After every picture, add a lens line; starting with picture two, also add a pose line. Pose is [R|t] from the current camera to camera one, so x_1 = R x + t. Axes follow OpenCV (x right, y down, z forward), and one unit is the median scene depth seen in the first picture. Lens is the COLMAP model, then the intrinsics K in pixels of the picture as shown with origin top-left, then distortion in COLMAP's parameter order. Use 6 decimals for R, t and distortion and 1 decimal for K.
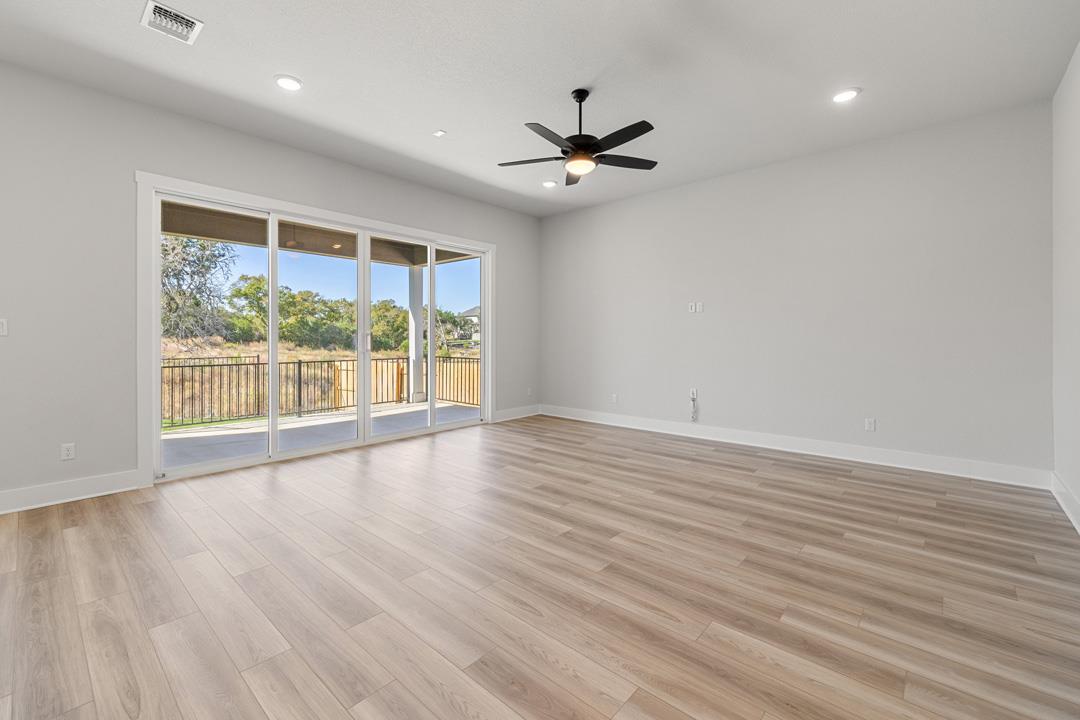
lens RADIAL K [[456.9, 0, 528.7], [0, 456.9, 341.0], [0, 0, 1]] dist [0.000628, -0.000441]
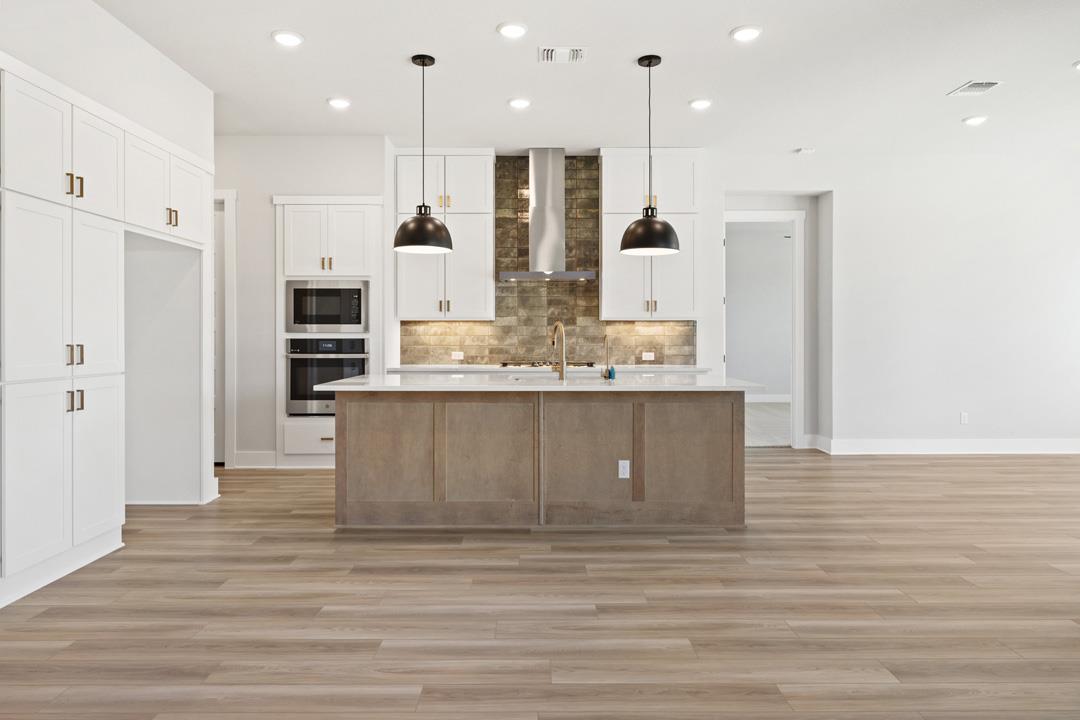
lens RADIAL K [[660.0, 0, 542.3], [0, 660.0, 352.9], [0, 0, 1]] dist [-0.001142, 0.000404]
pose [[-0.735868, 0.000738, -0.677124, 0.242743], [-0.004811, 0.999968, 0.006318, 0.010484], [0.677108, 0.007906, -0.735841, 1.263183]]
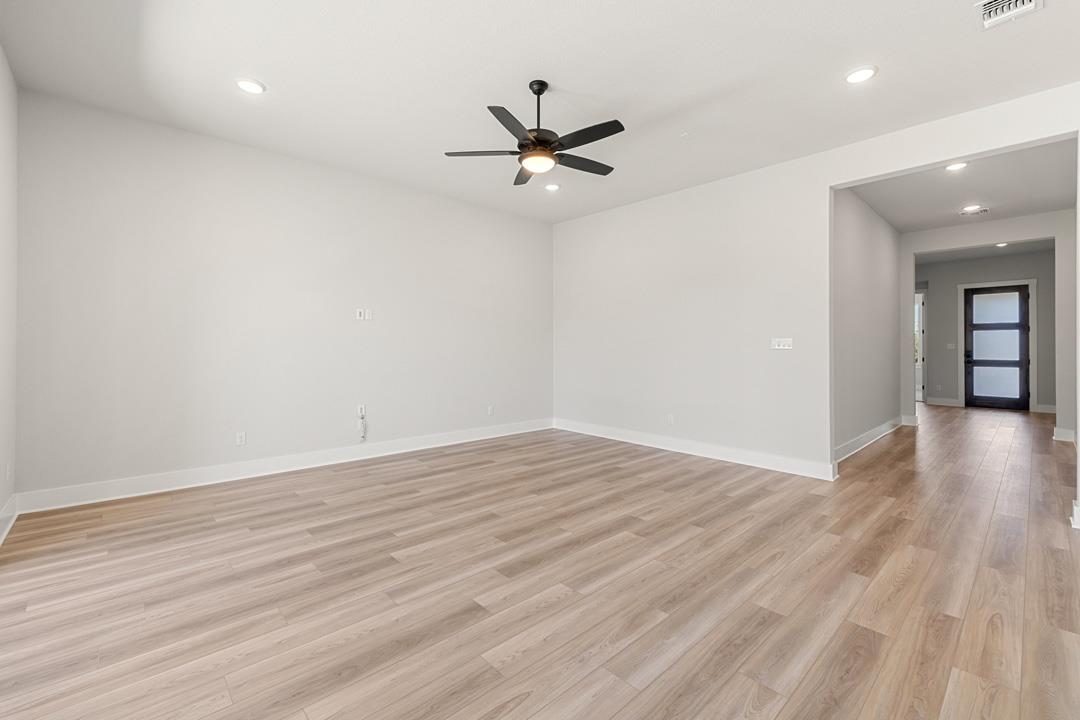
lens RADIAL K [[456.9, 0, 541.2], [0, 456.9, 352.2], [0, 0, 1]] dist [0.000628, -0.000441]
pose [[0.084138, -0.009668, 0.996407, -1.024773], [0.003411, 0.999950, 0.009415, -0.012785], [-0.996448, 0.002607, 0.084167, 1.176779]]
